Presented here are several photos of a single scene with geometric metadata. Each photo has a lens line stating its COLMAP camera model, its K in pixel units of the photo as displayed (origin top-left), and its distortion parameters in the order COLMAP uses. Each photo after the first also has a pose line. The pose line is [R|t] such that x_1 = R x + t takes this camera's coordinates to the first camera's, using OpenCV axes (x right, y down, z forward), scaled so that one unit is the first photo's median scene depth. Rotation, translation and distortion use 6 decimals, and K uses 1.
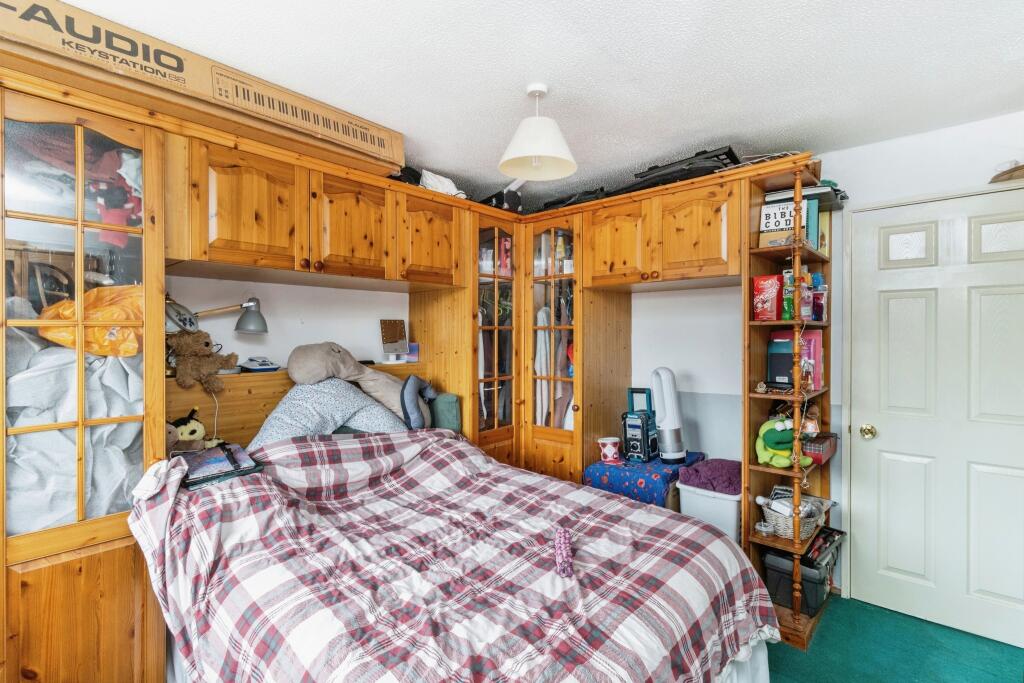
lens RADIAL K [[473.9, 0, 511.1], [0, 473.9, 335.5], [0, 0, 1]] dist [0.000257, 0.000133]
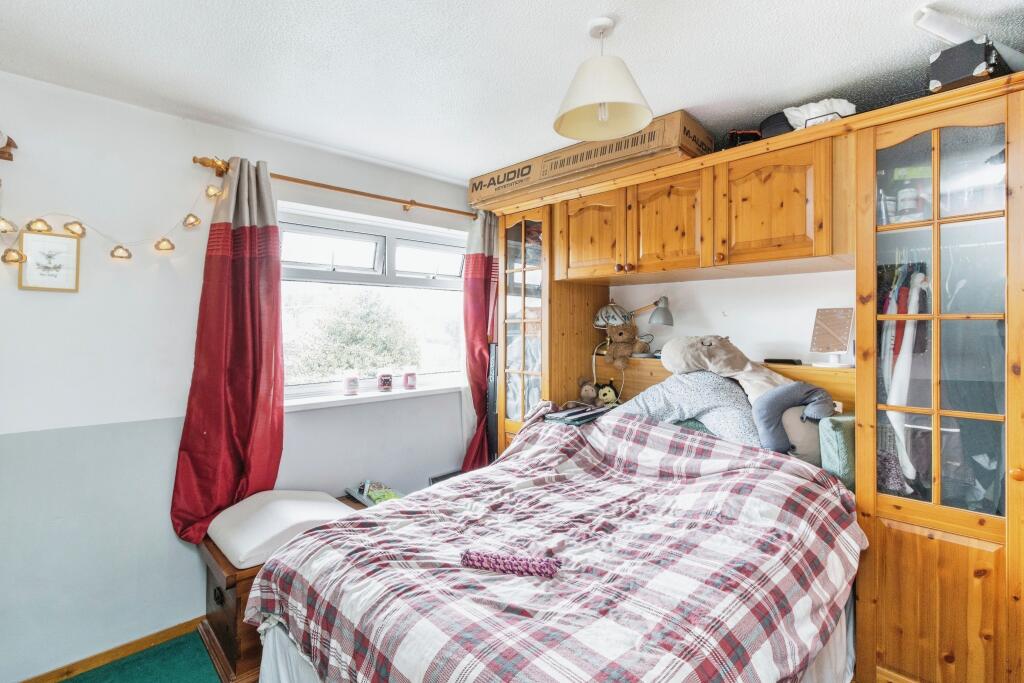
lens RADIAL K [[478.0, 0, 511.1], [0, 478.0, 326.7], [0, 0, 1]] dist [0.000518, 0.000020]
pose [[-0.068630, 0.003305, -0.997637, 0.778497], [-0.001423, 0.999993, 0.003410, -0.007980], [0.997641, 0.001654, -0.068625, 0.798194]]
